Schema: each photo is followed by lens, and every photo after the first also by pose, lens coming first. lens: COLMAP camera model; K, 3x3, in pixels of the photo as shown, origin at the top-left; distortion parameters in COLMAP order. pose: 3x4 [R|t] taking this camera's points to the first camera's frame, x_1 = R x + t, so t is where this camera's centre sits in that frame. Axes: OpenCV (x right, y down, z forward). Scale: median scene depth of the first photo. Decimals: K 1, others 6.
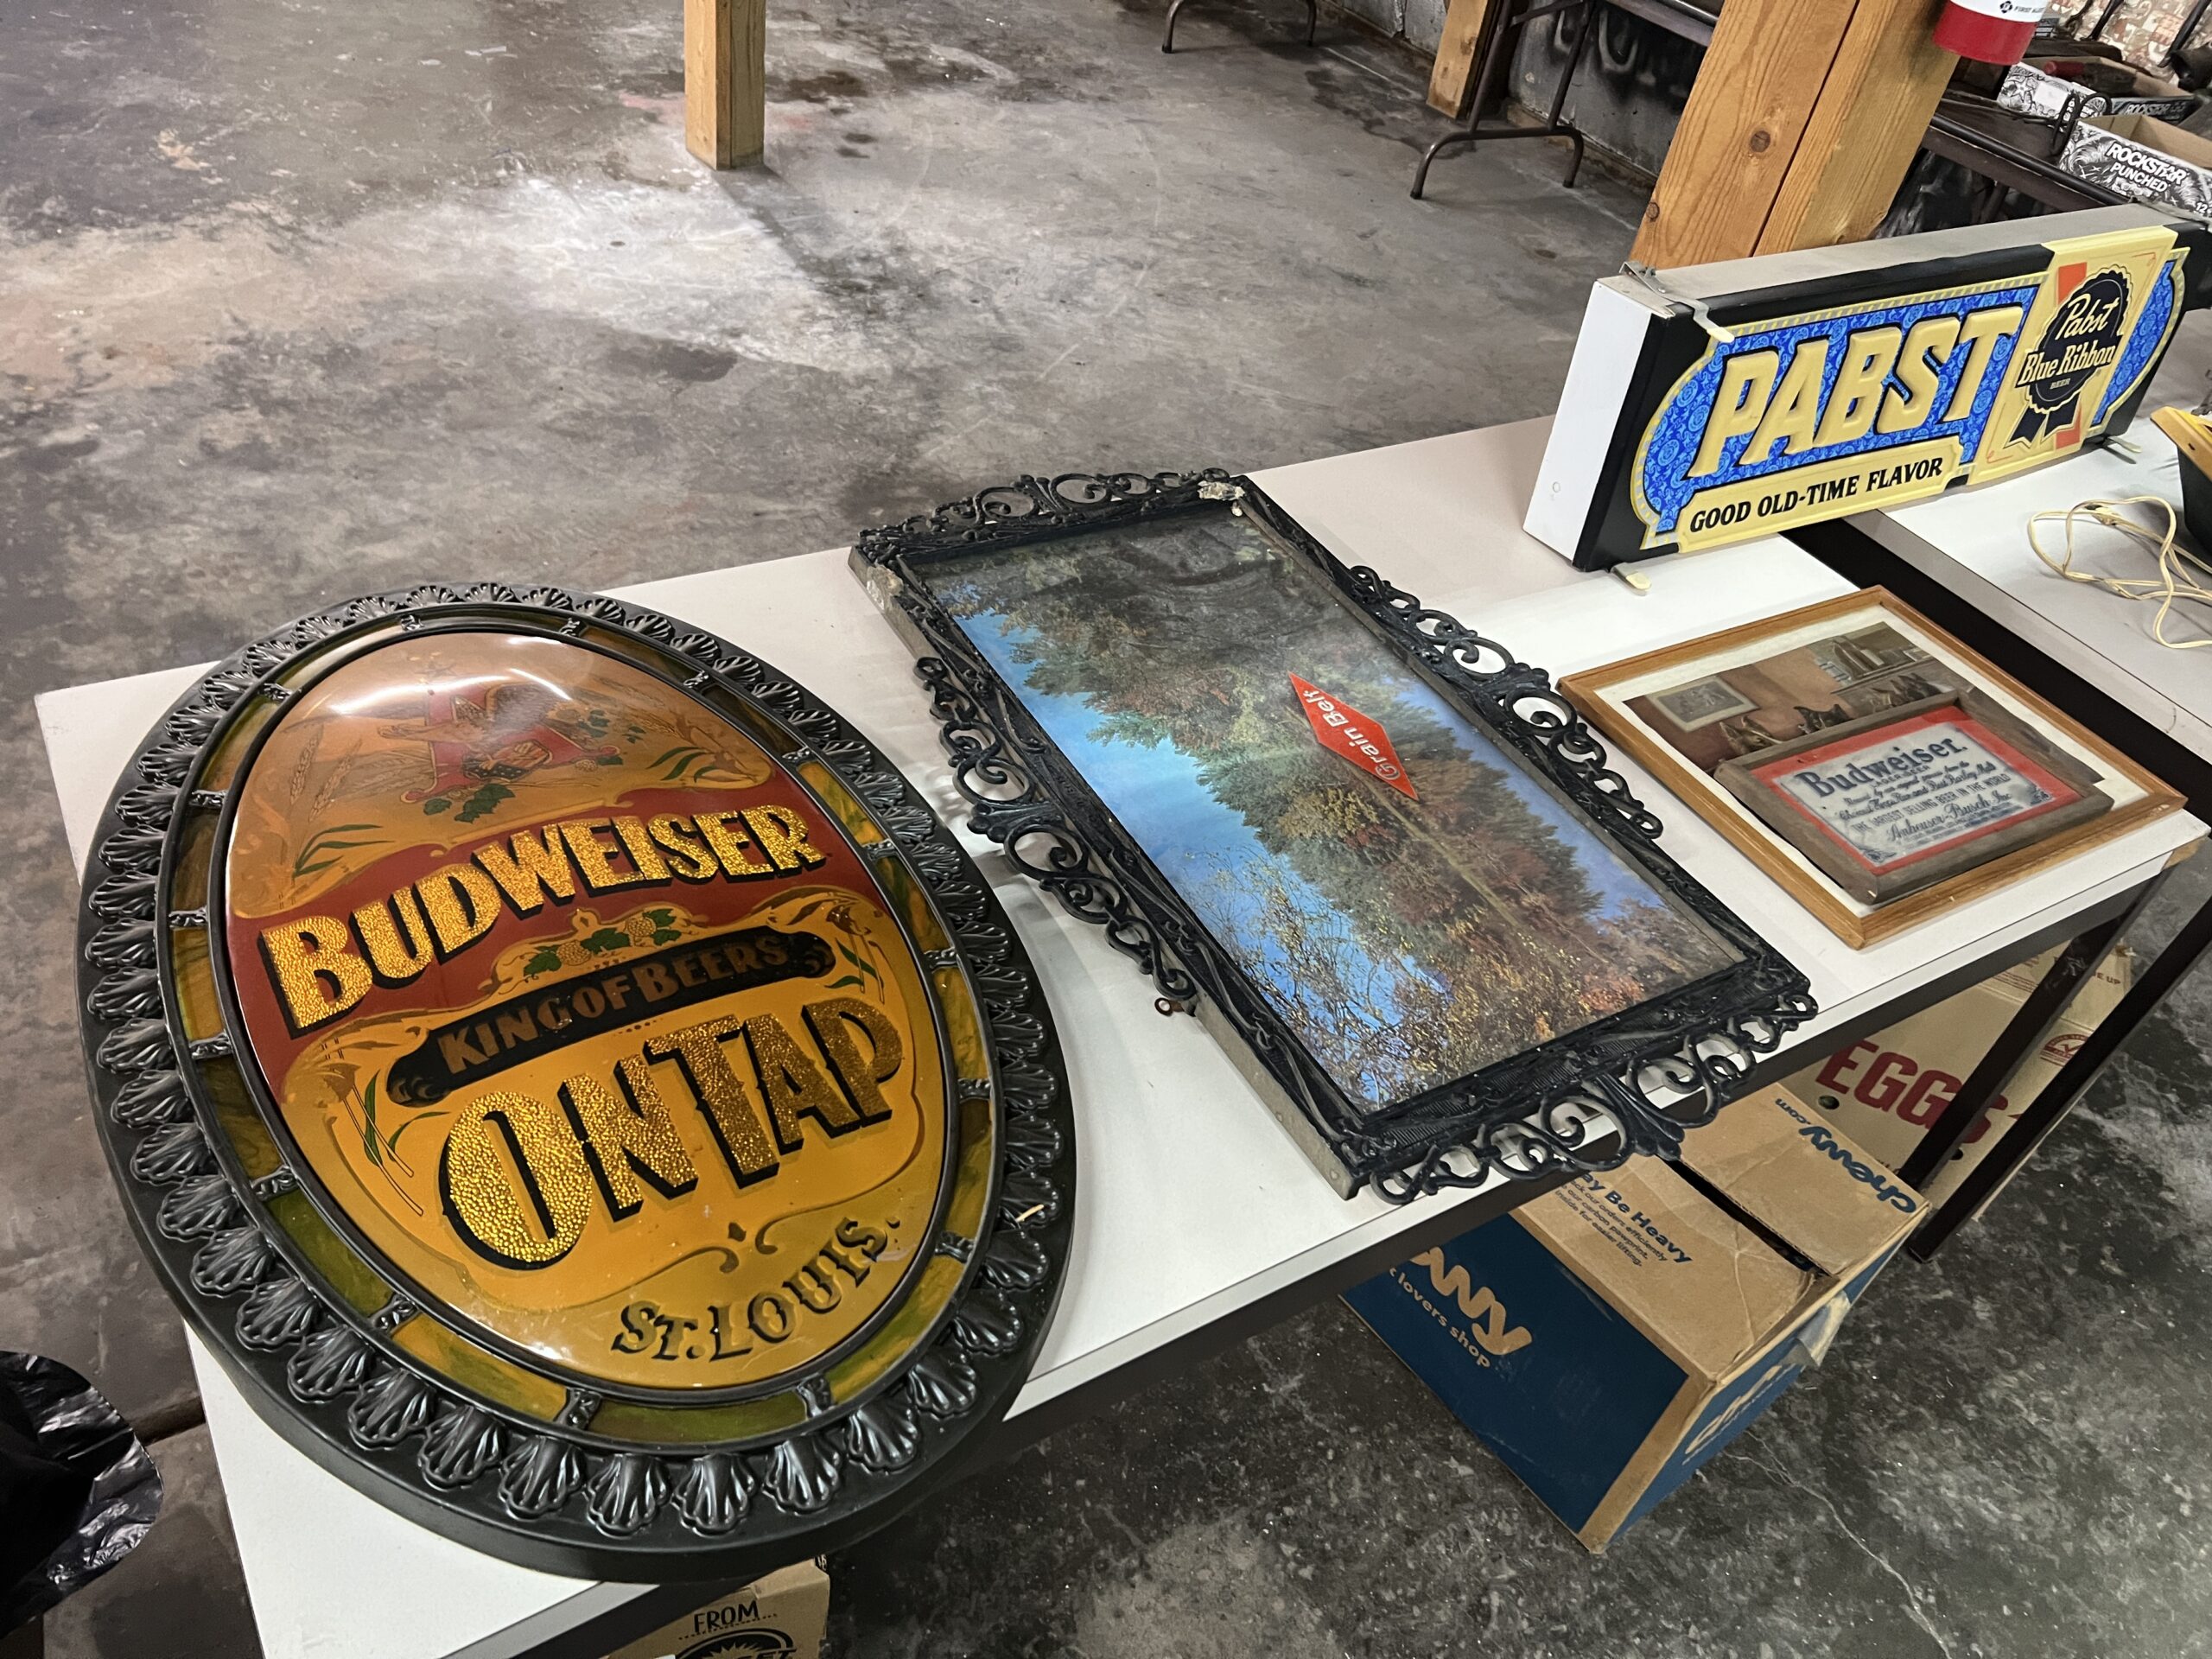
lens RADIAL K [[1677.9, 0, 1103.7], [0, 1677.9, 826.6], [0, 0, 1]] dist [0.053537, -0.060766]
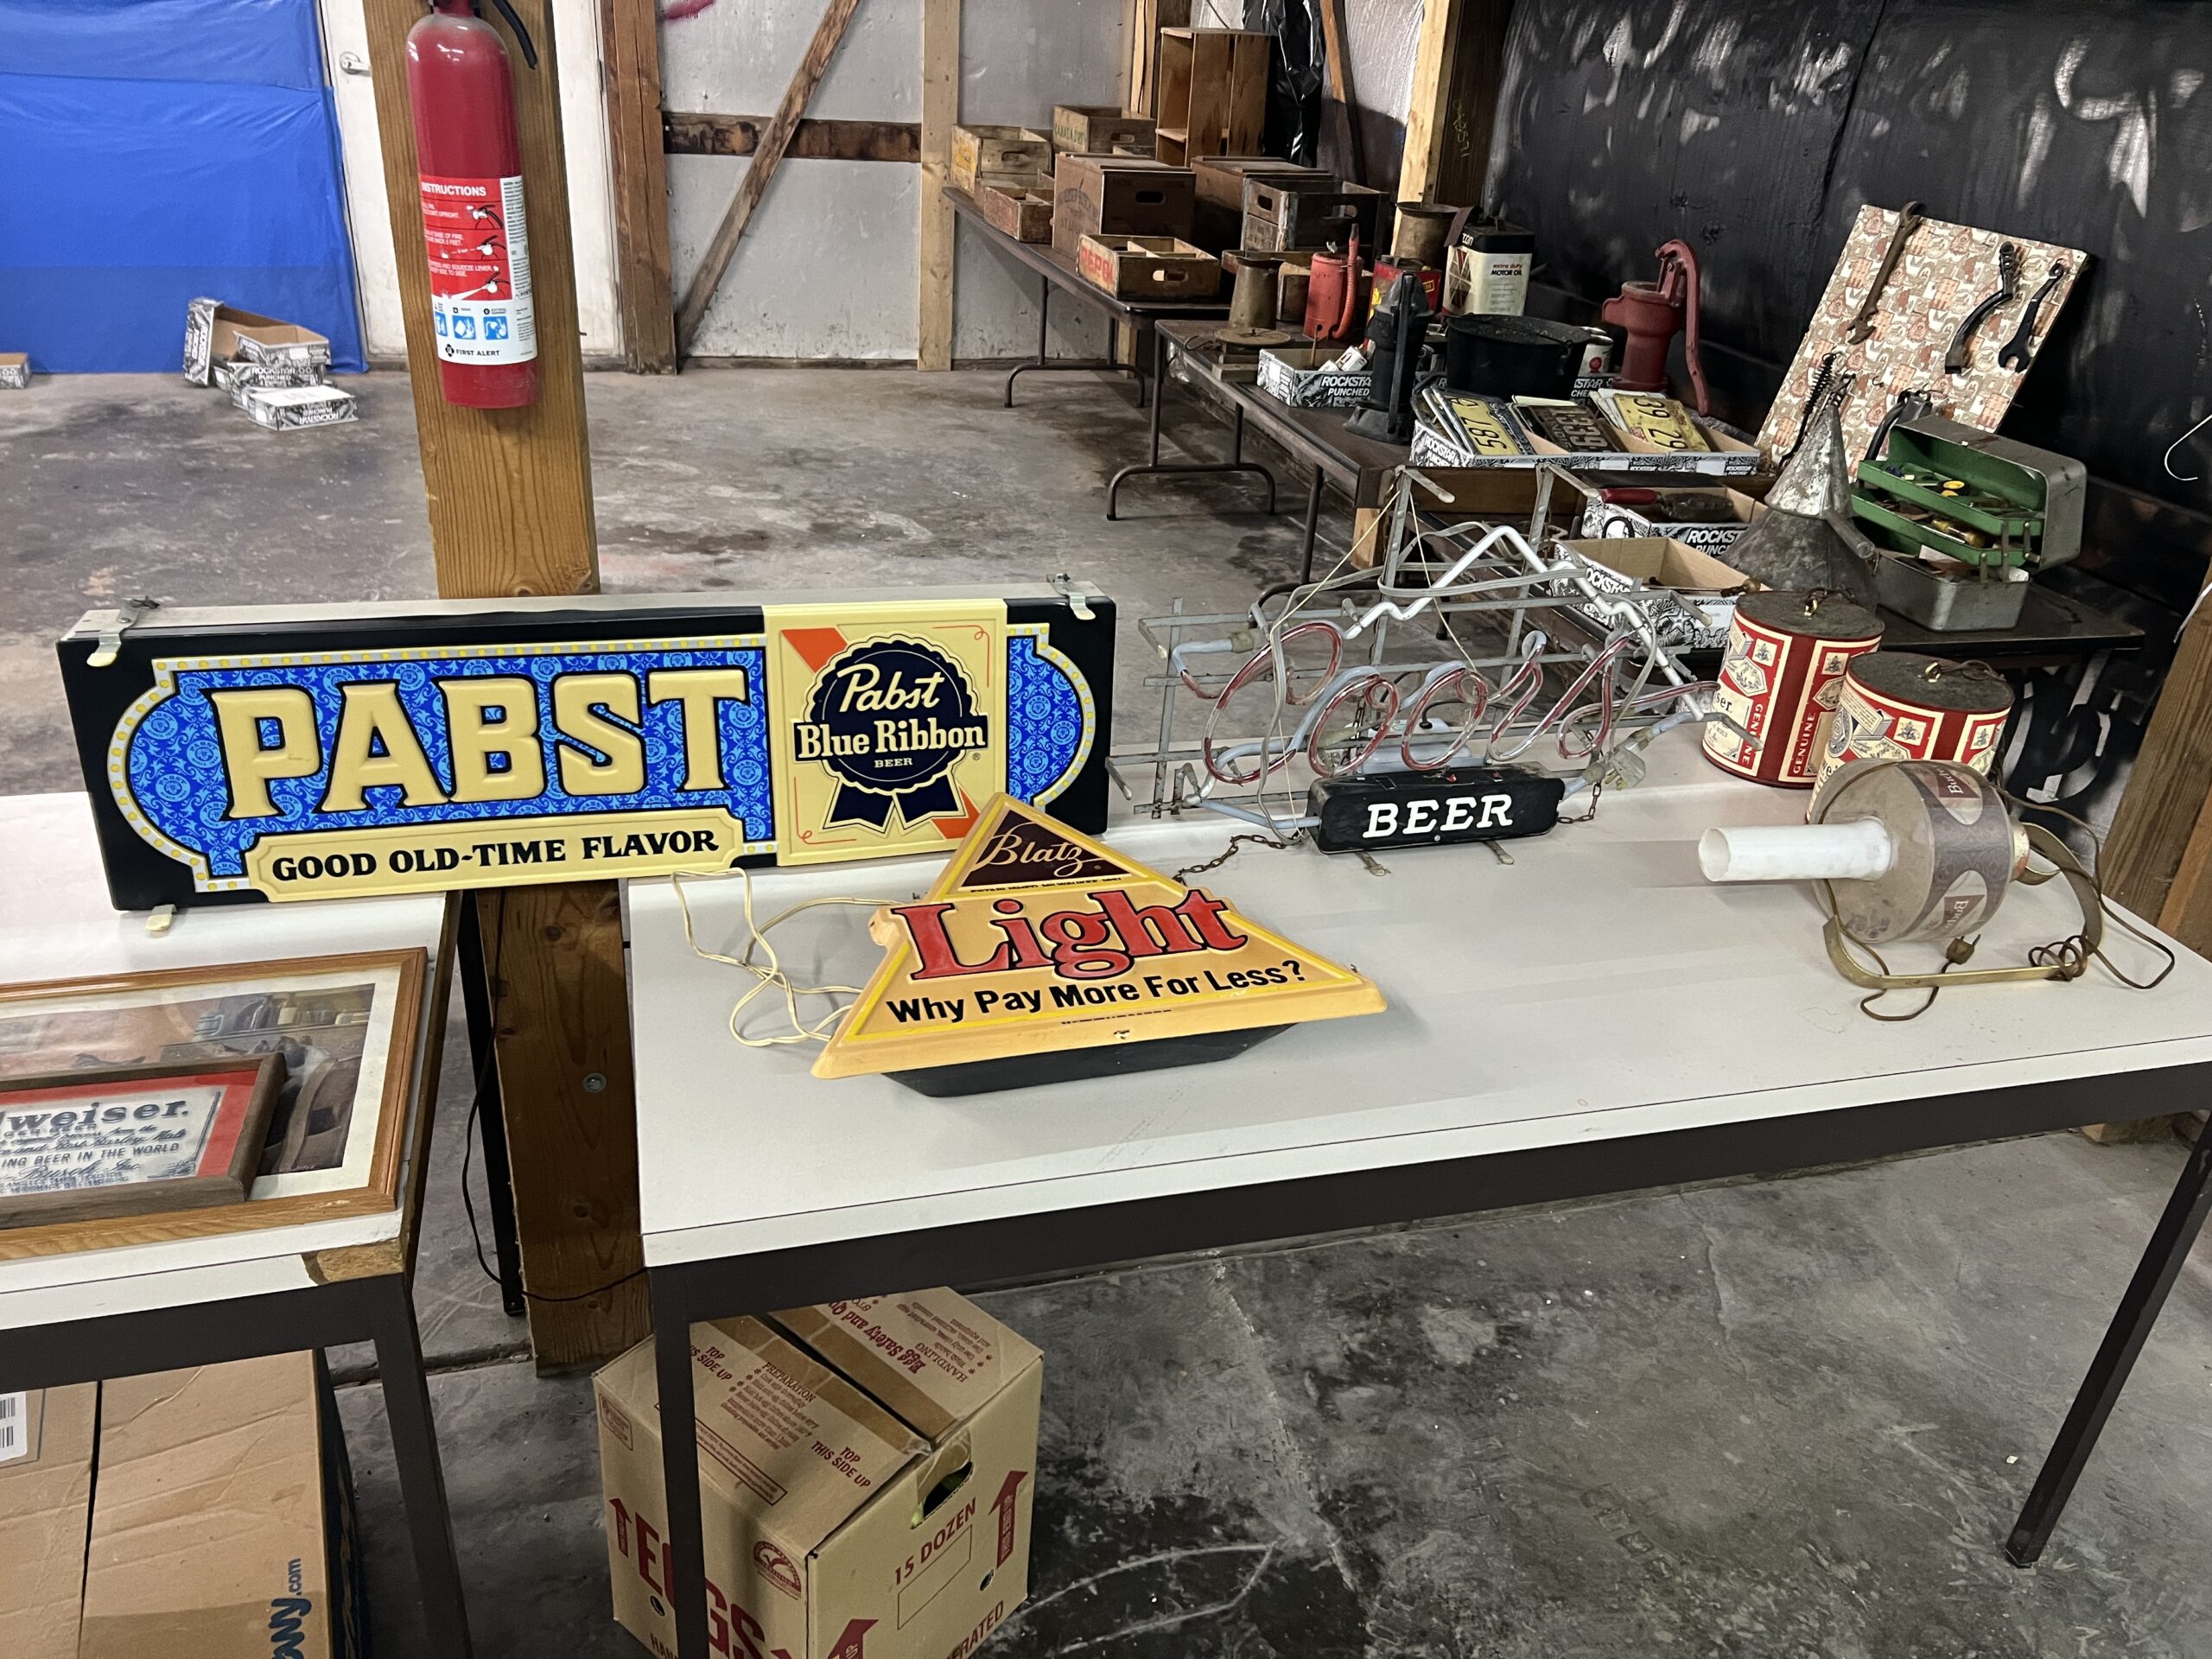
lens RADIAL K [[1677.9, 0, 1108.8], [0, 1677.9, 842.5], [0, 0, 1]] dist [0.053537, -0.060766]
pose [[0.964681, 0.045273, -0.259500, 1.000236], [-0.111358, 0.962855, -0.245988, -0.016349], [0.238724, 0.266198, 0.933890, 0.232005]]
